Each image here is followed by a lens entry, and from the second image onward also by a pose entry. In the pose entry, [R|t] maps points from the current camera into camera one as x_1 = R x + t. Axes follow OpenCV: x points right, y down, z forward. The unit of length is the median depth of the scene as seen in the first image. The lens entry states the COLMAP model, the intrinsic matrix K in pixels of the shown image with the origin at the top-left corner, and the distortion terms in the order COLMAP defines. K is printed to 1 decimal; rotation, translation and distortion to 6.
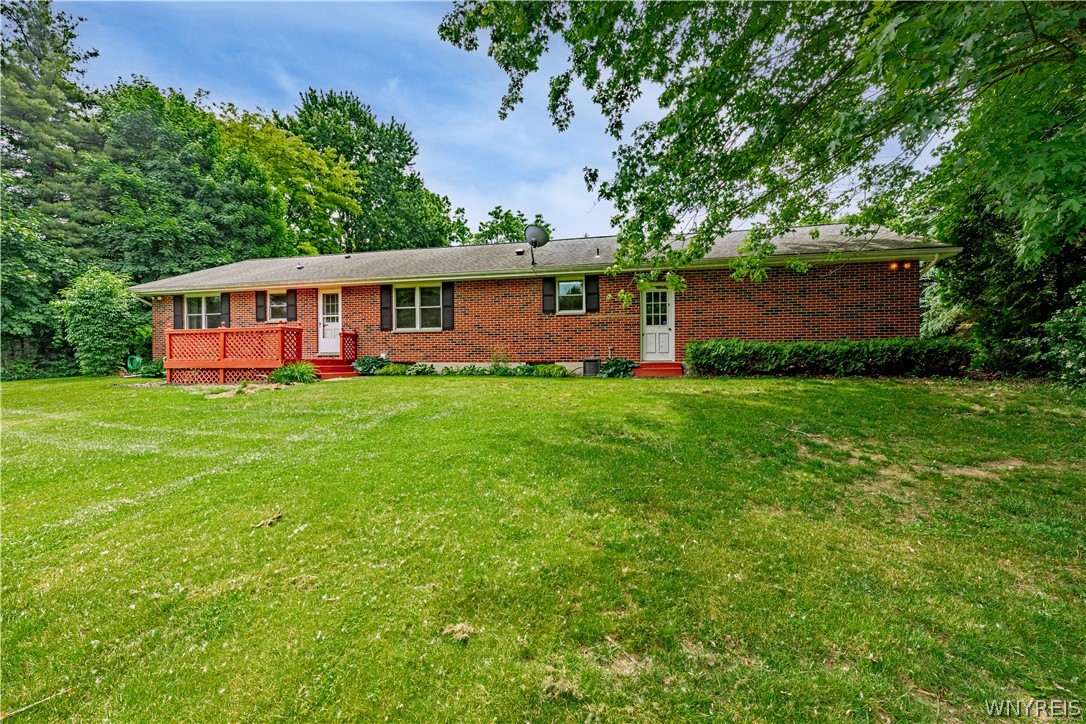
lens RADIAL K [[453.1, 0, 541.9], [0, 453.1, 361.1], [0, 0, 1]] dist [0.000013, 0.000766]
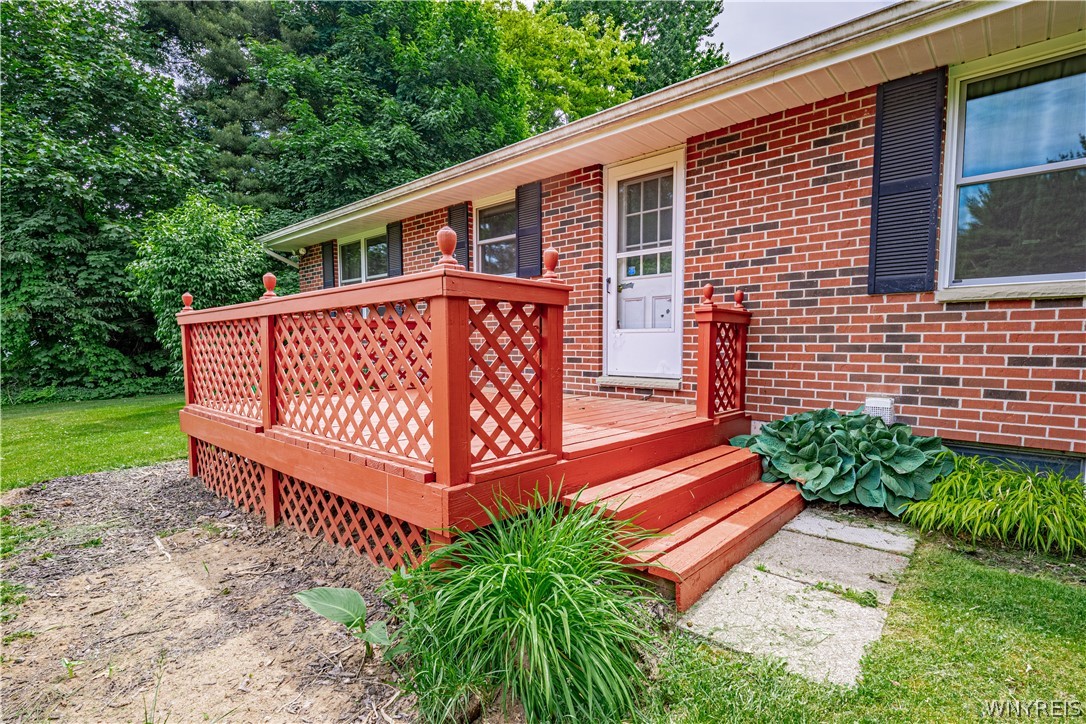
lens RADIAL K [[531.7, 0, 542.8], [0, 531.7, 358.8], [0, 0, 1]] dist [-0.002695, -0.000232]
pose [[0.879050, 0.016384, -0.476447, -0.357664], [-0.005086, 0.999675, 0.024993, -0.039591], [0.476702, -0.019547, 0.878848, 0.664719]]
